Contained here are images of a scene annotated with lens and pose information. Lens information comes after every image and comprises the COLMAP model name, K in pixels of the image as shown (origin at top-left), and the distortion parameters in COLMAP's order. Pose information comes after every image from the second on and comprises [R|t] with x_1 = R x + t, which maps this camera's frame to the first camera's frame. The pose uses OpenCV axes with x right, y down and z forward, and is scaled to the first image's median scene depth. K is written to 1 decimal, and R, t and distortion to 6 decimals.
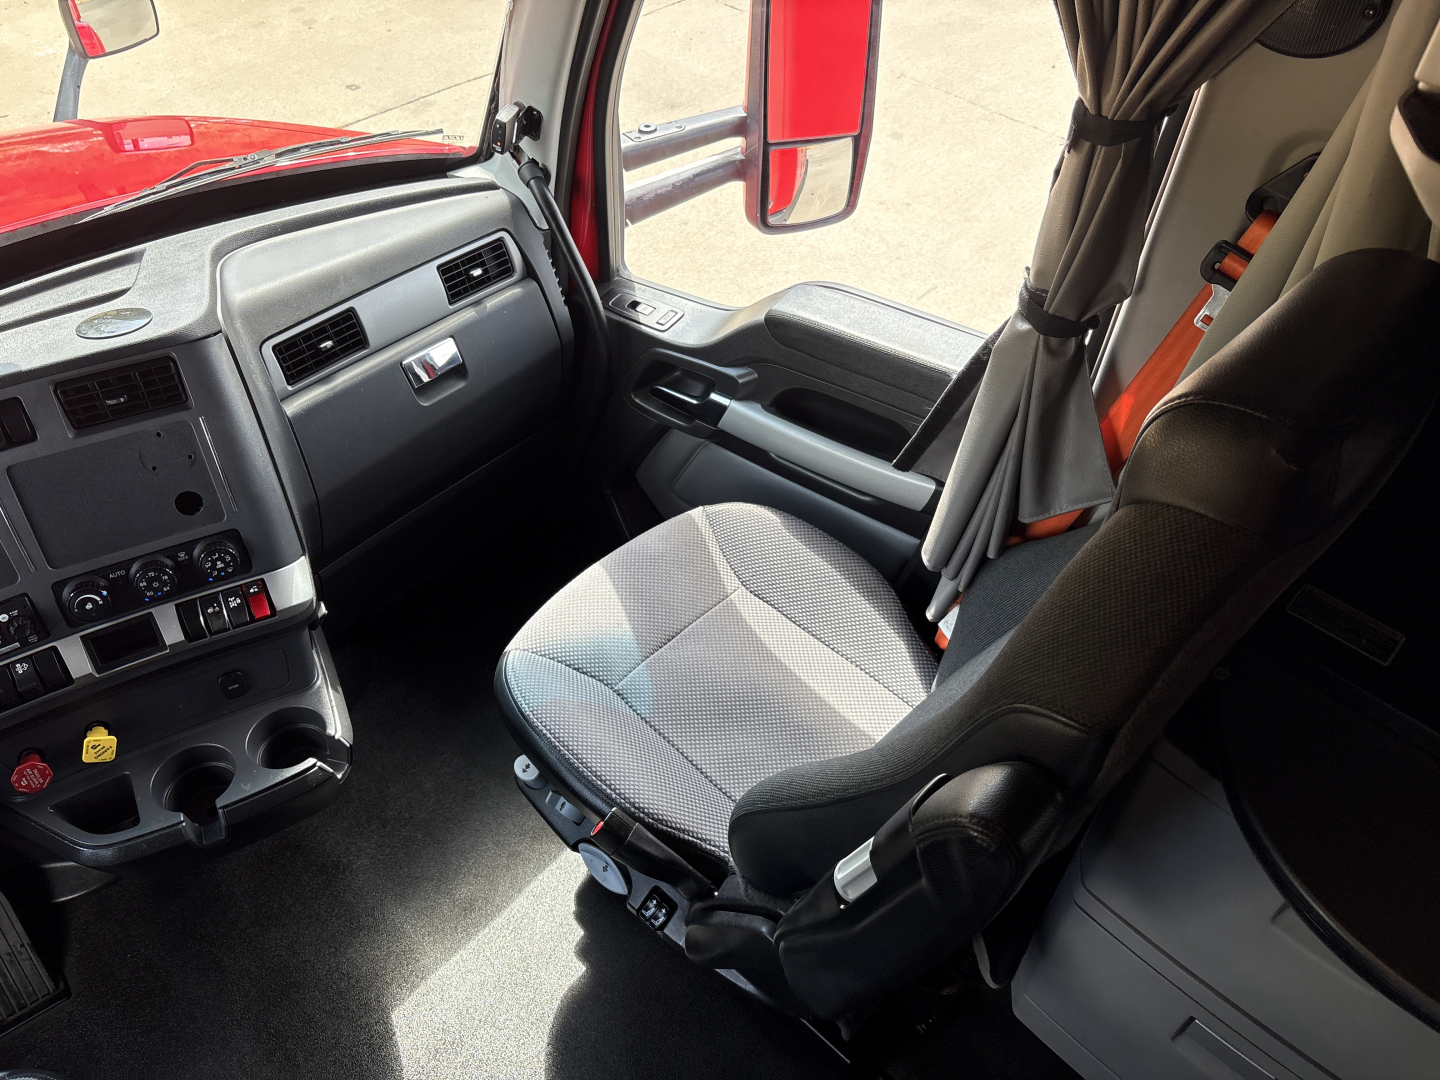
lens RADIAL K [[1090.4, 0, 753.8], [0, 1090.4, 531.4], [0, 0, 1]] dist [-0.010295, -0.006477]
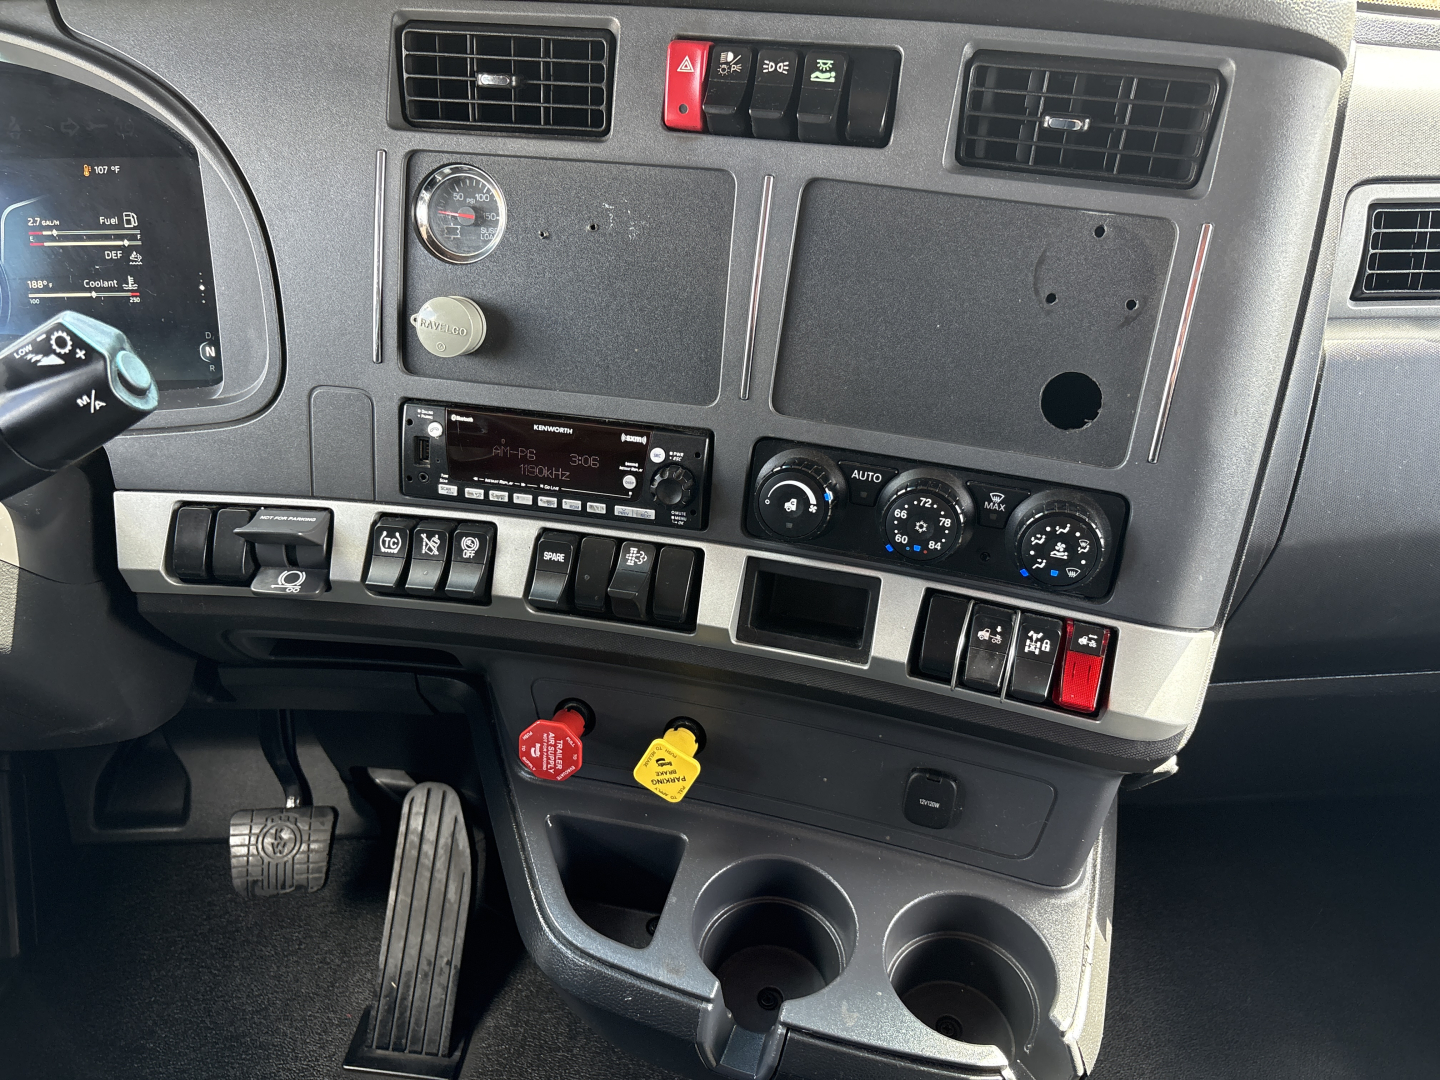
lens RADIAL K [[1050.1, 0, 720.0], [0, 1050.1, 540.0], [0, 0, 1]] dist [0.087274, -0.160243]
pose [[0.695266, 0.399218, -0.597687, -0.332179], [-0.493972, 0.869456, 0.006125, 0.090718], [0.522108, 0.290982, 0.801706, 0.583667]]
